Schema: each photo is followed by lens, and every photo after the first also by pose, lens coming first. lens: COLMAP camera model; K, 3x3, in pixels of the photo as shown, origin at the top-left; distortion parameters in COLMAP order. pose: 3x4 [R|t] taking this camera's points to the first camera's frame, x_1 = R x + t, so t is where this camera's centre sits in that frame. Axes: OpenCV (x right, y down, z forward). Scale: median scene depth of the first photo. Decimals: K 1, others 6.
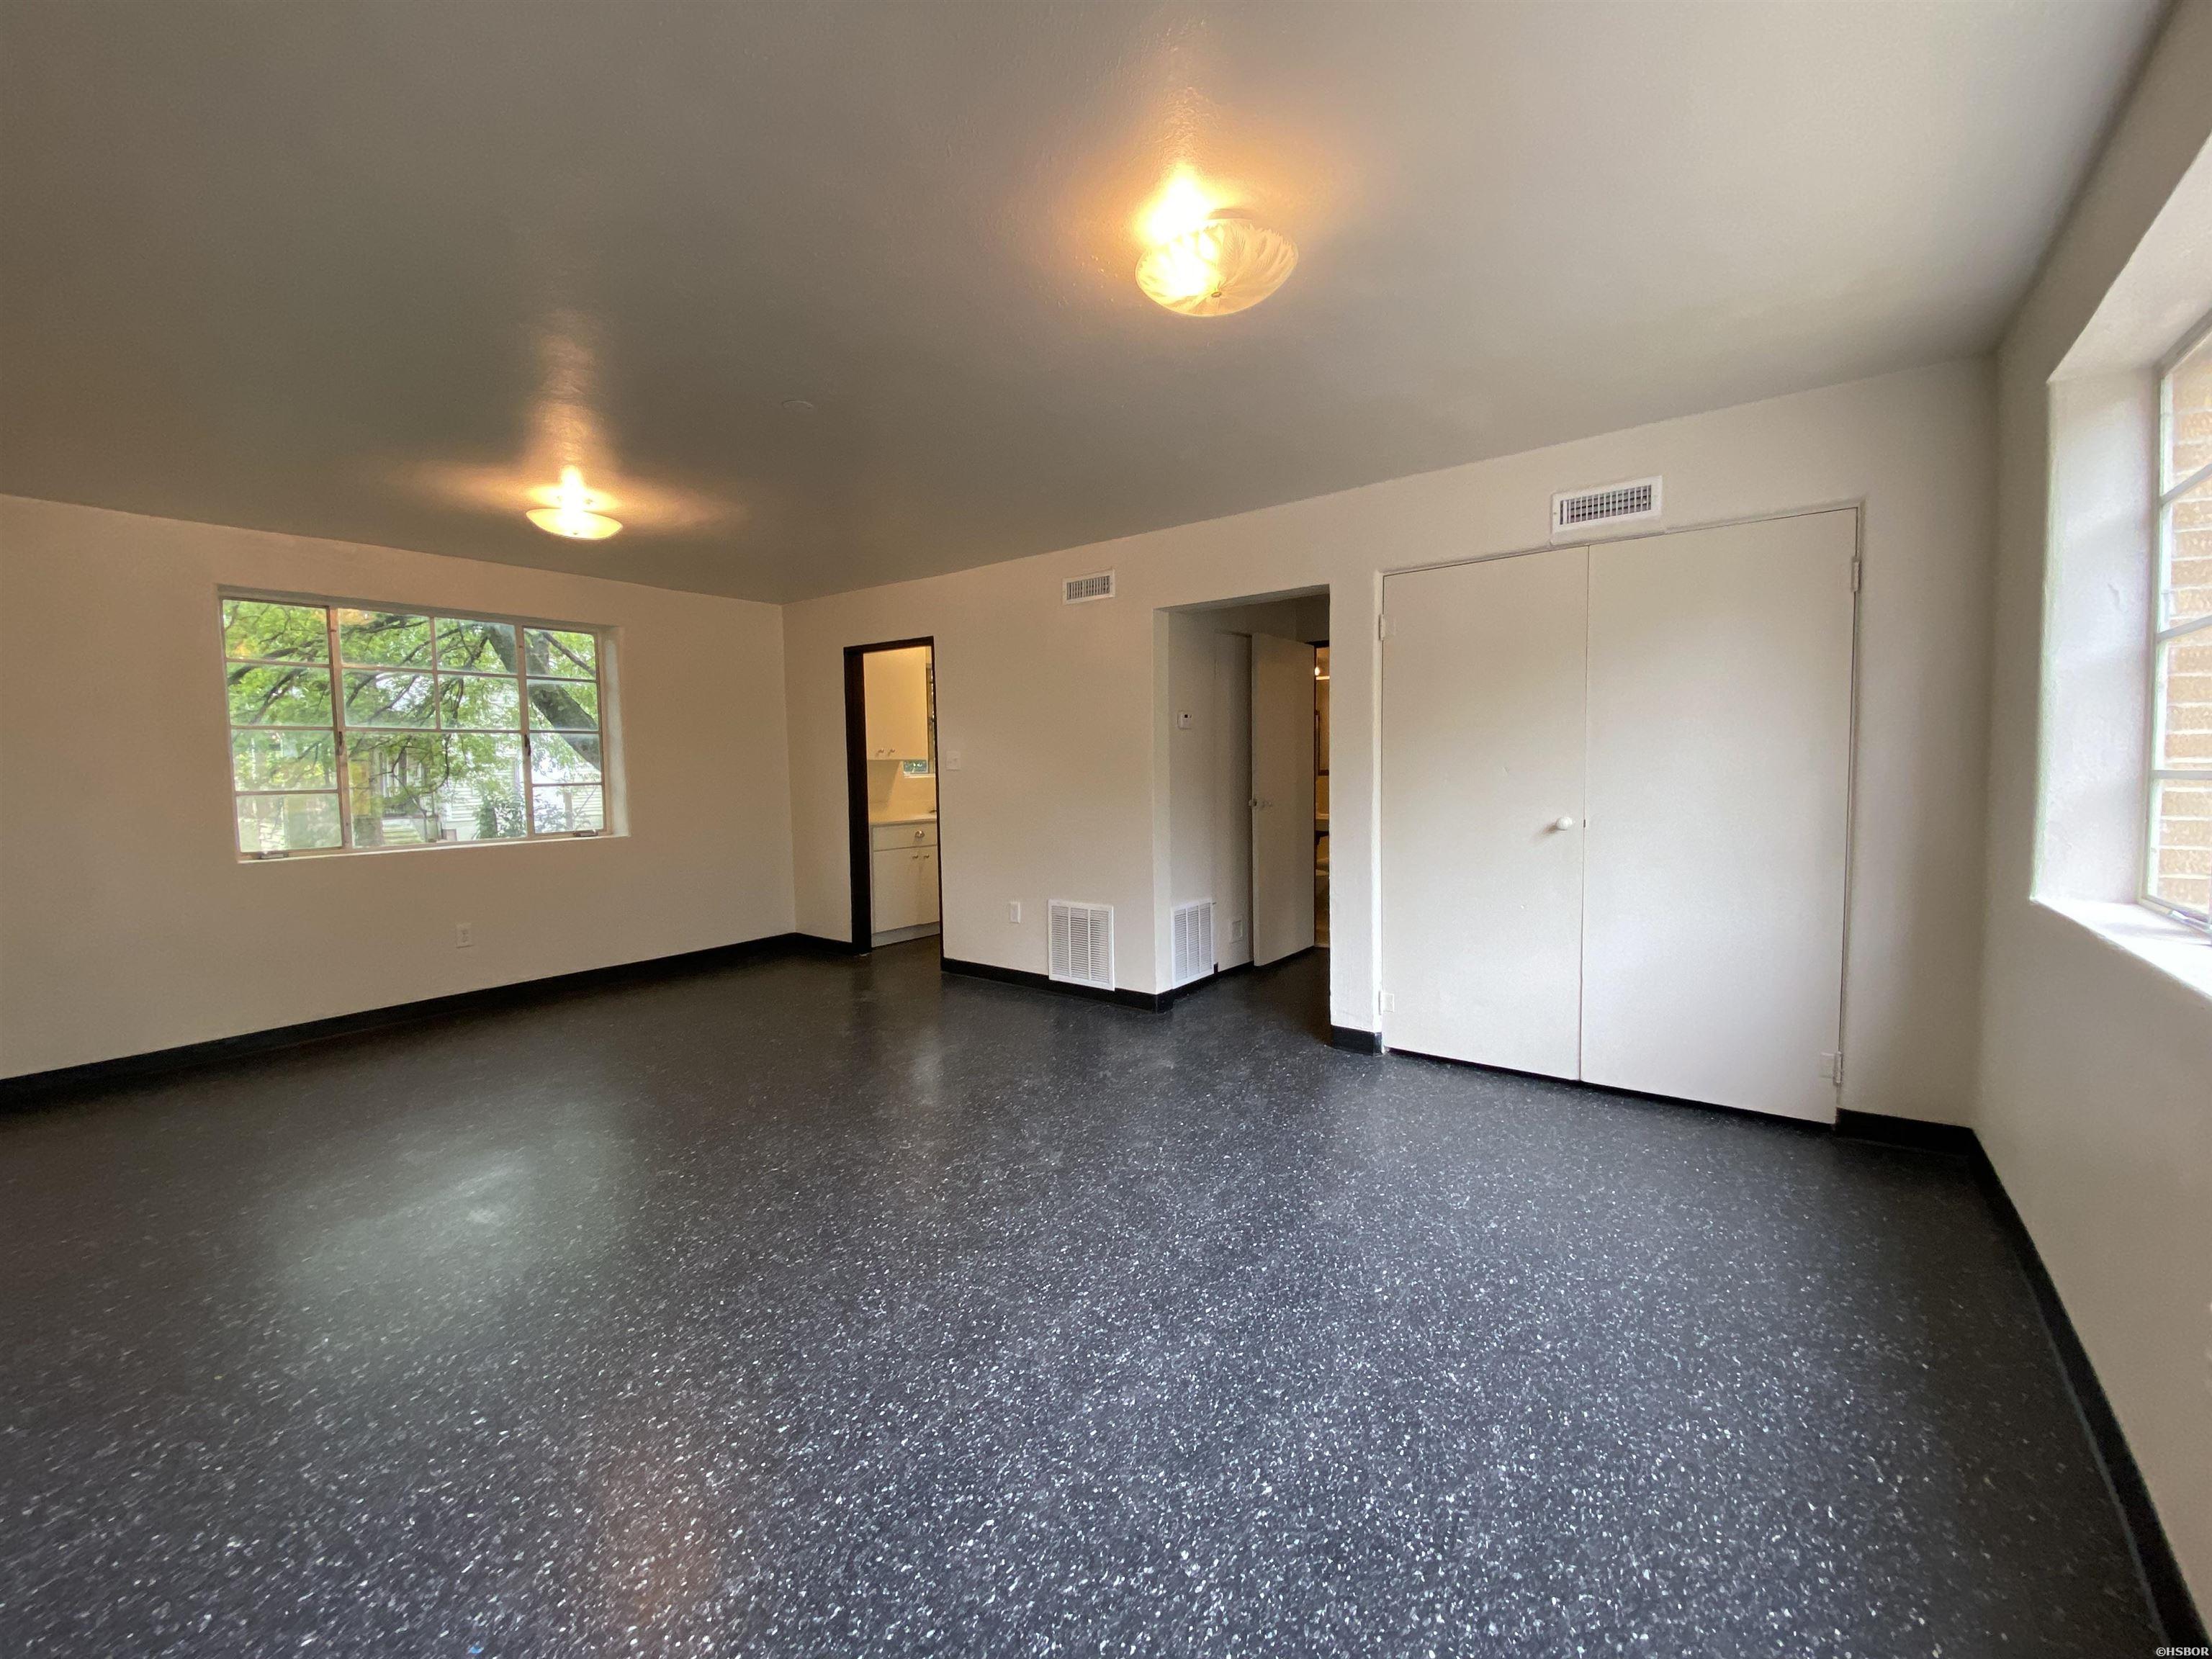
lens RADIAL K [[924.7, 0, 1106.0], [0, 924.7, 829.5], [0, 0, 1]] dist [0.001012, -0.017674]
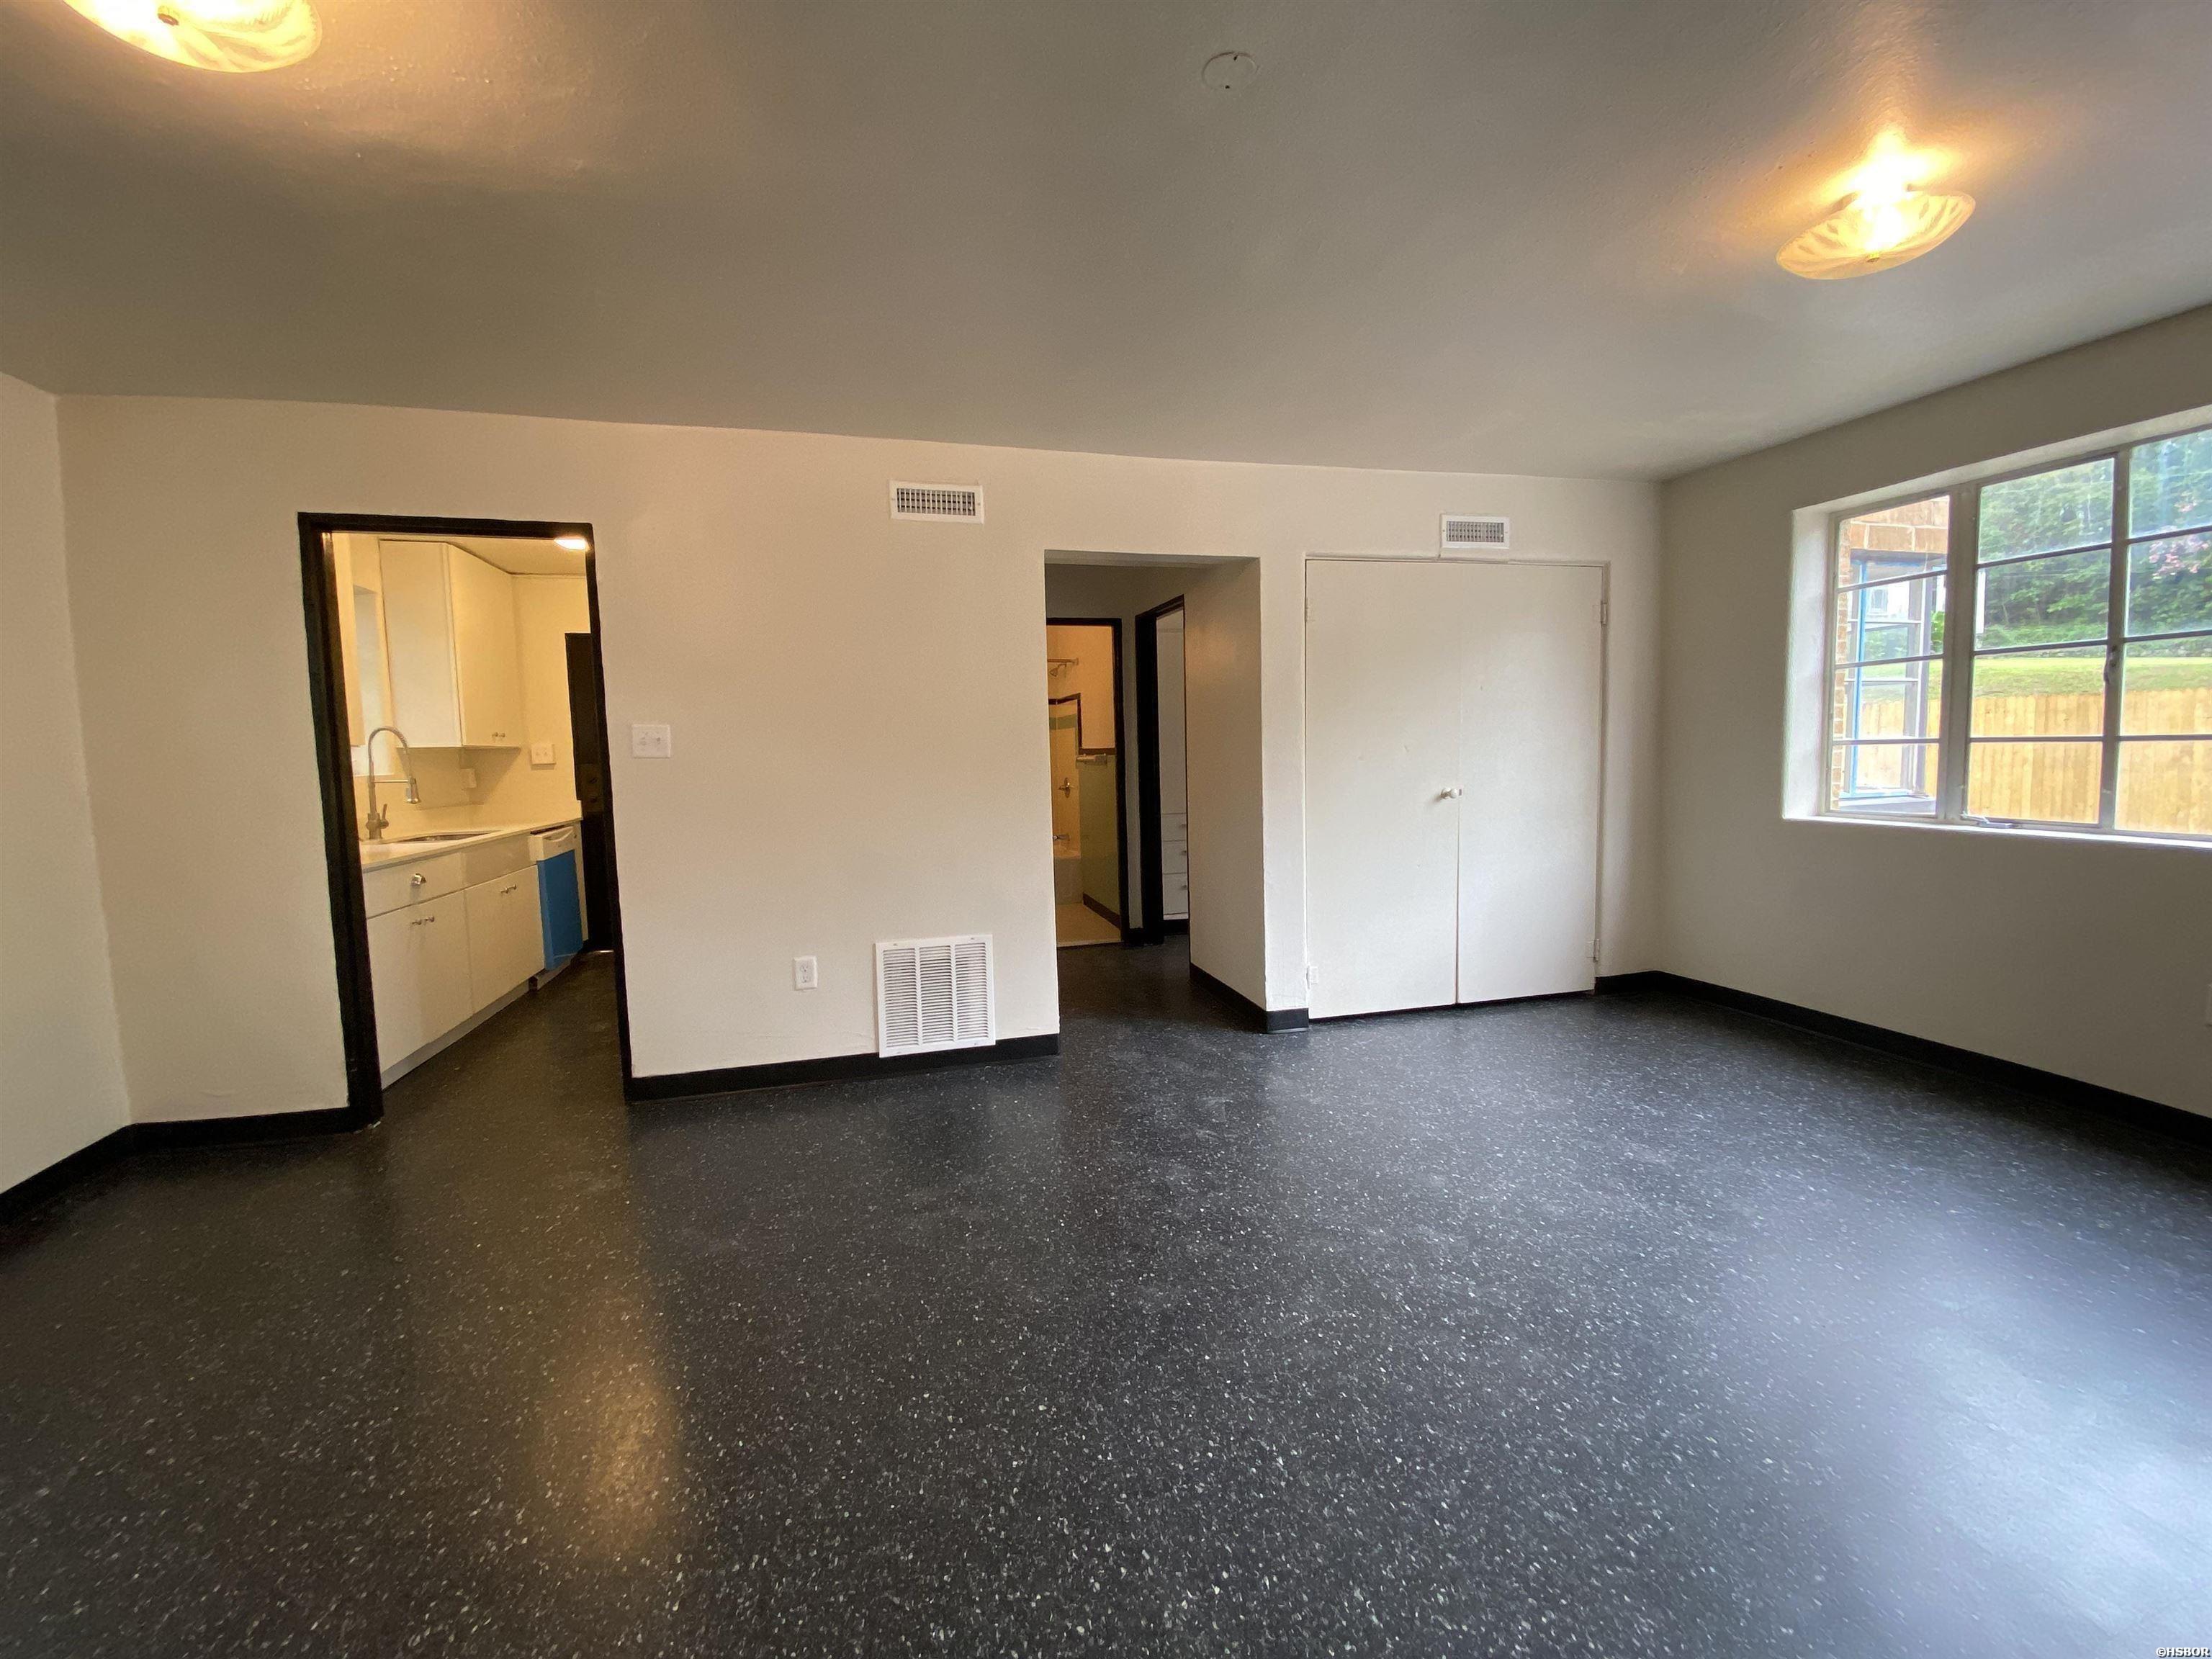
lens RADIAL K [[924.7, 0, 1106.0], [0, 924.7, 829.5], [0, 0, 1]] dist [0.001012, -0.017674]
pose [[0.597074, -0.078164, 0.798369, -0.675685], [0.060354, 0.996798, 0.052454, -0.046434], [-0.799912, 0.016866, 0.599880, 0.589430]]
